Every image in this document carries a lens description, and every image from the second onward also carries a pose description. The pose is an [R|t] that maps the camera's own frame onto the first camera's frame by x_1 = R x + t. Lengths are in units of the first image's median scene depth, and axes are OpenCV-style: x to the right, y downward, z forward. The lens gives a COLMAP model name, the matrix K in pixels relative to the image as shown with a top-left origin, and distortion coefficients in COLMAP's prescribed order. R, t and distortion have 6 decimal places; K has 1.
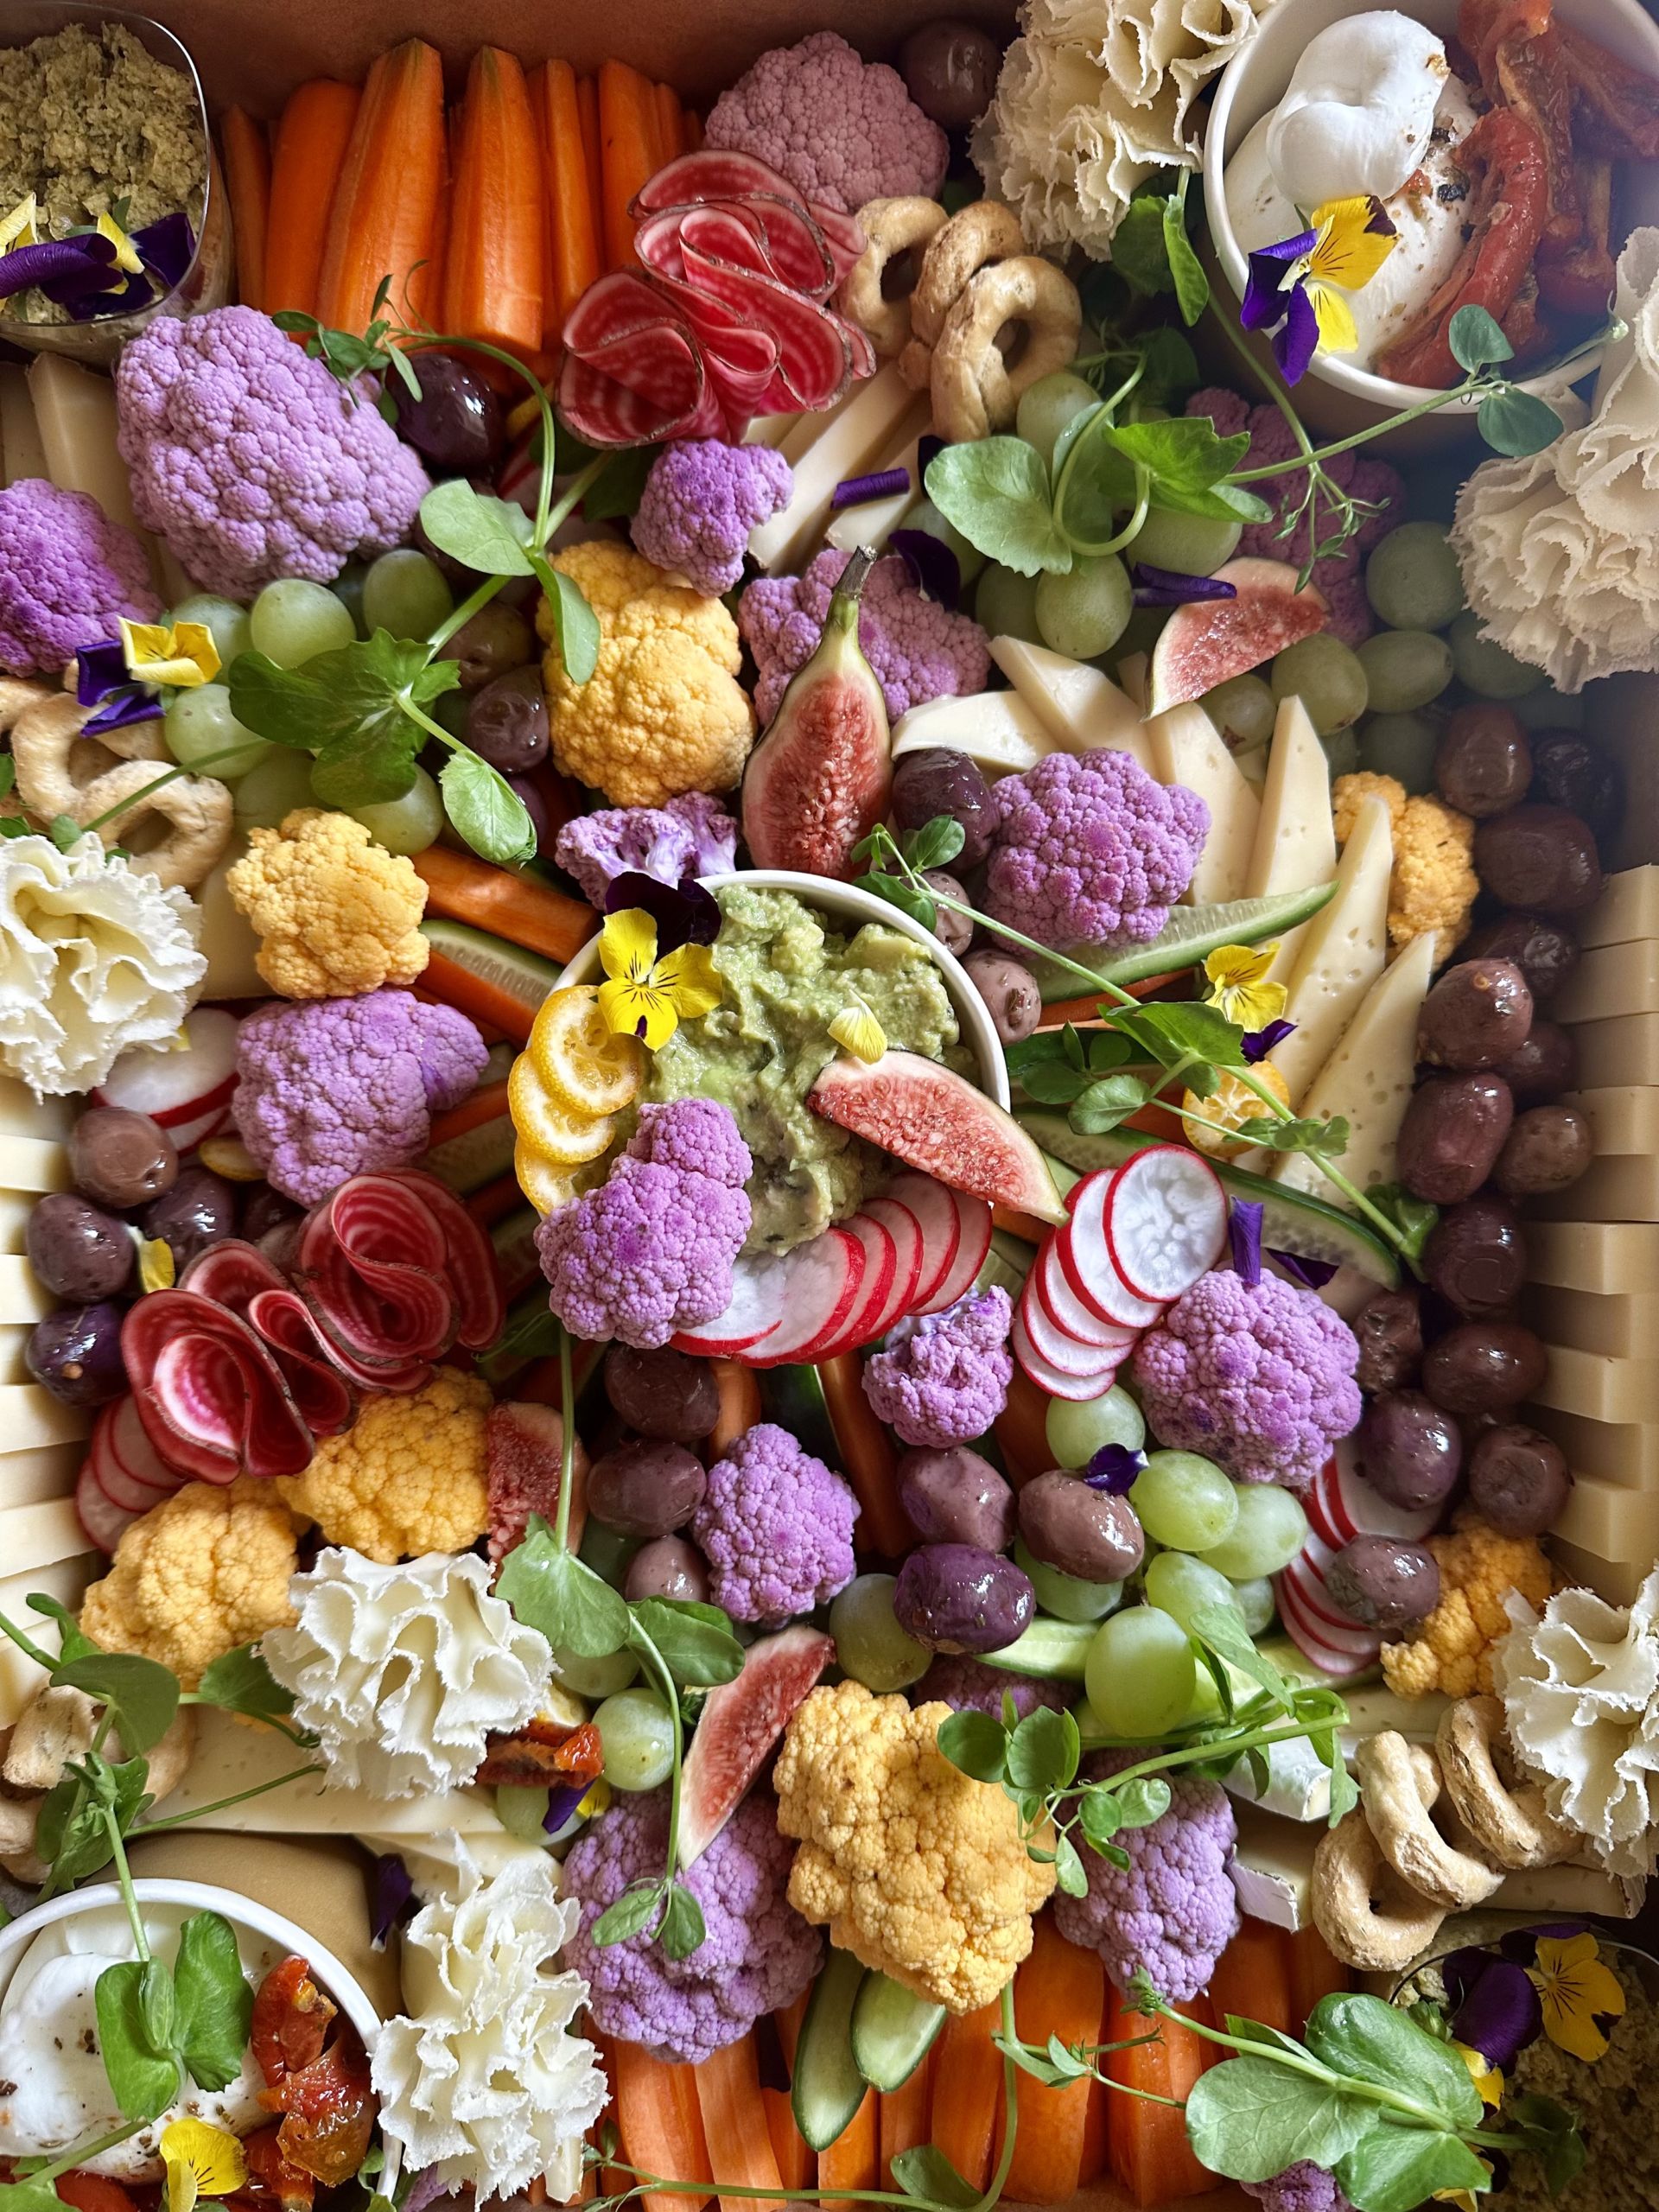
lens RADIAL K [[1624.2, 0, 818.4], [0, 1624.2, 1077.0], [0, 0, 1]] dist [0.143355, -0.324645]
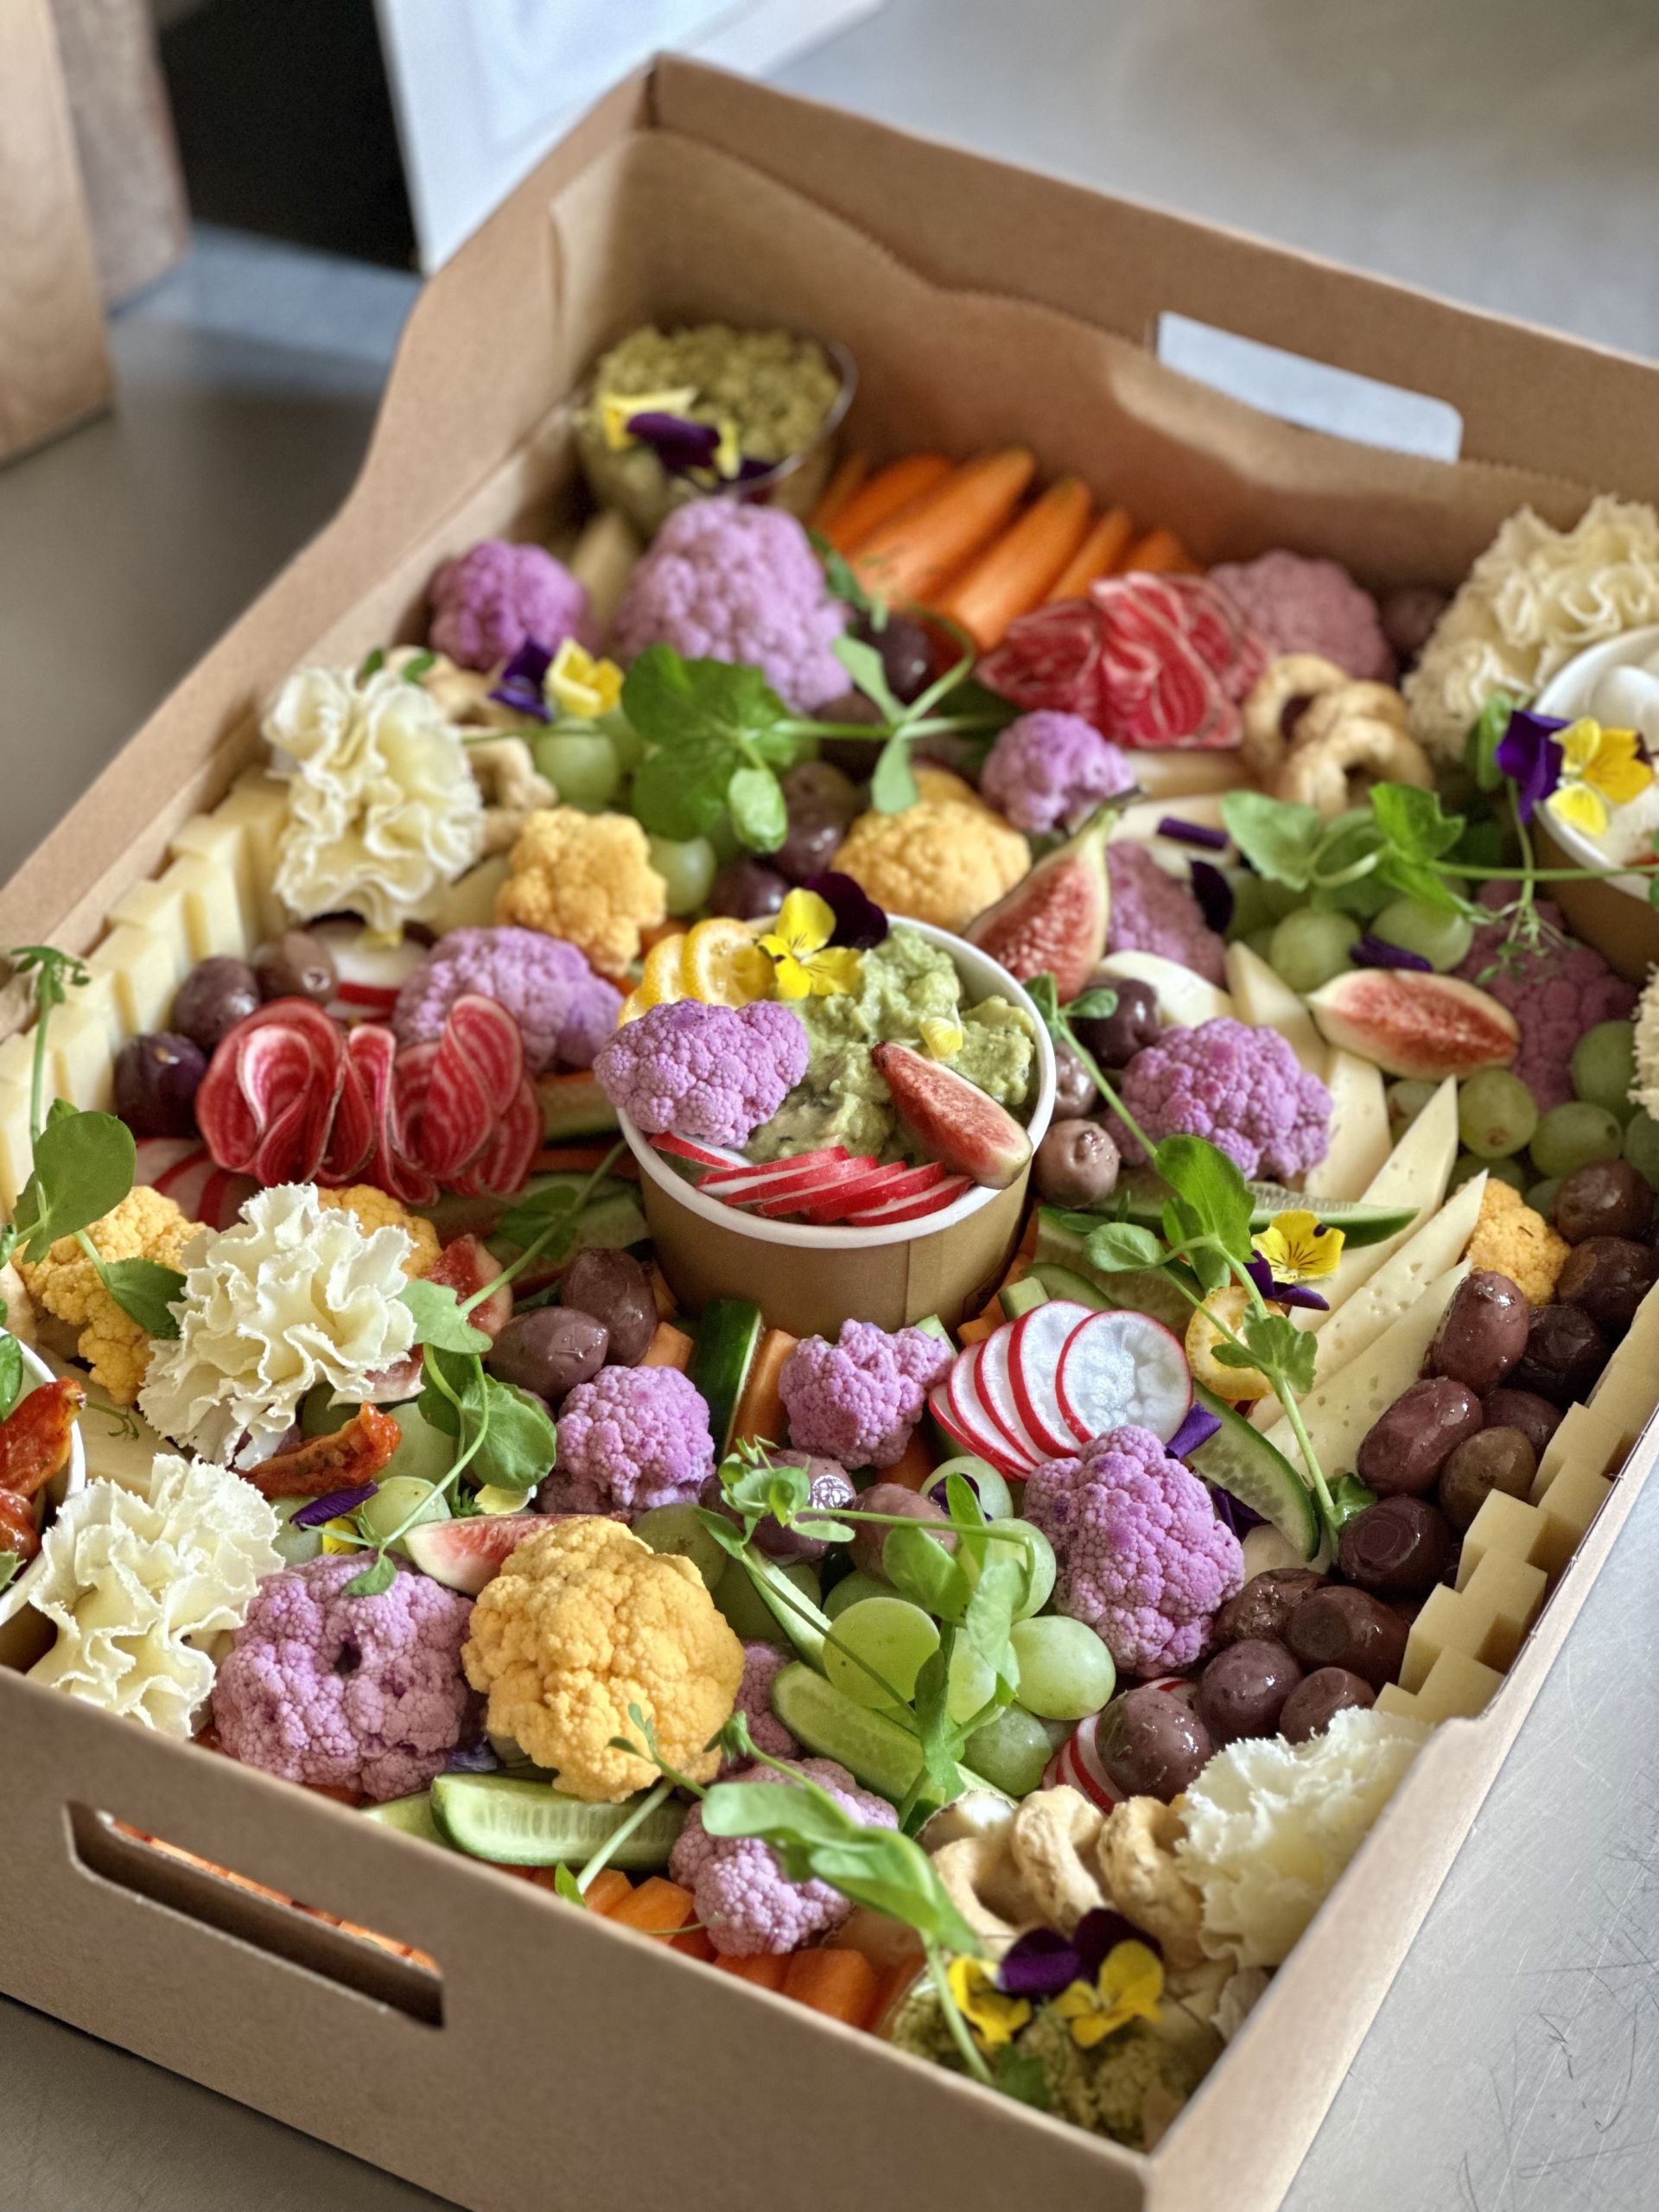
lens RADIAL K [[4971.1, 0, 829.5], [0, 4971.1, 1106.0], [0, 0, 1]] dist [-0.580370, 12.470878]
pose [[0.868903, 0.367441, -0.331654, 1.065379], [-0.494890, 0.657793, -0.567796, 1.908076], [0.009528, 0.657492, 0.753401, -1.494247]]
